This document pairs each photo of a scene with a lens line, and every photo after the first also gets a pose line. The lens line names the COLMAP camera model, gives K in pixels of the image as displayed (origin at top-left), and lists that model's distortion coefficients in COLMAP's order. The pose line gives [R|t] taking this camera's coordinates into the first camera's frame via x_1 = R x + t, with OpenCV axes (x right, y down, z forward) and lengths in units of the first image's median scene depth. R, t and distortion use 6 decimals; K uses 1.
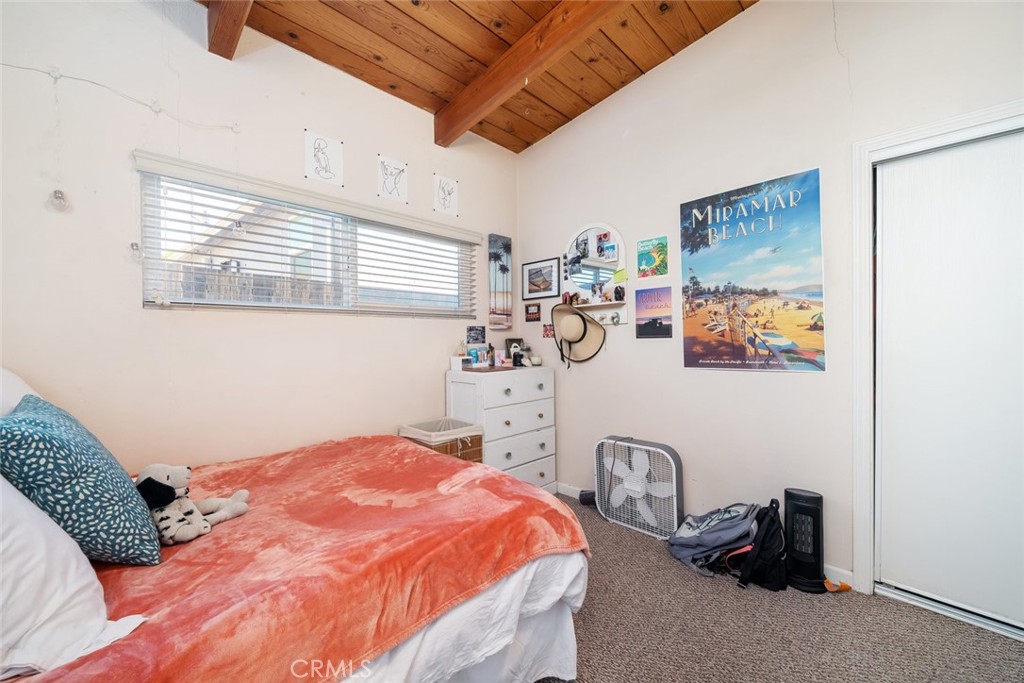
lens RADIAL K [[398.2, 0, 513.1], [0, 398.2, 337.6], [0, 0, 1]] dist [0.000016, -0.000054]
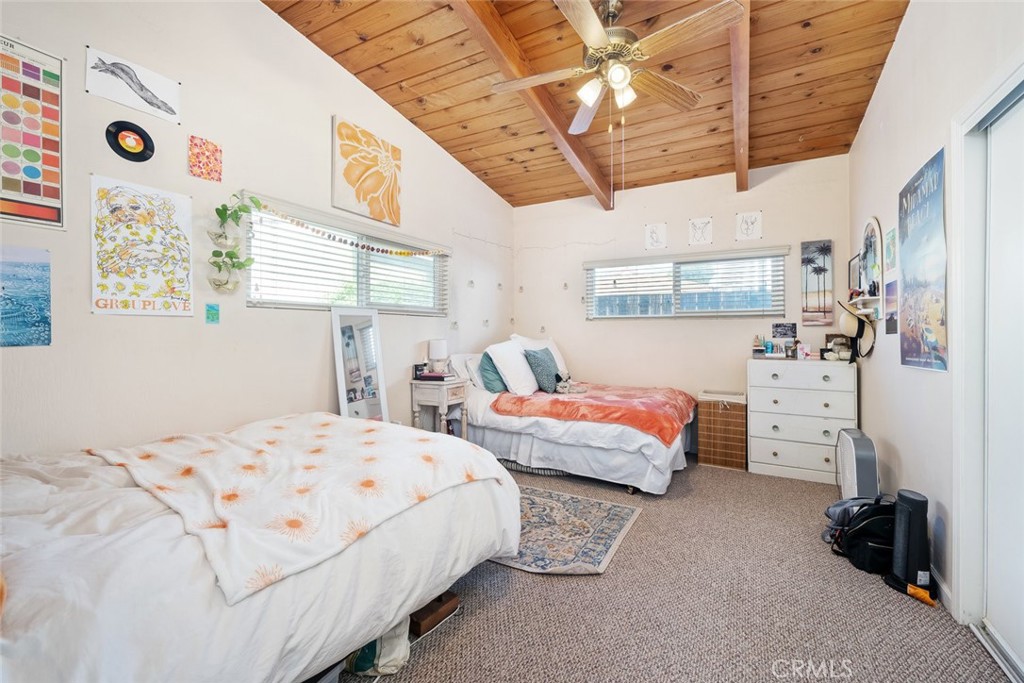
lens RADIAL K [[432.2, 0, 514.0], [0, 432.2, 331.3], [0, 0, 1]] dist [-0.000094, 0.000046]
pose [[0.280903, -0.000558, -0.959736, 0.908704], [-0.003824, 0.999991, -0.001701, 0.000636], [0.959728, 0.004147, 0.280899, -0.141599]]
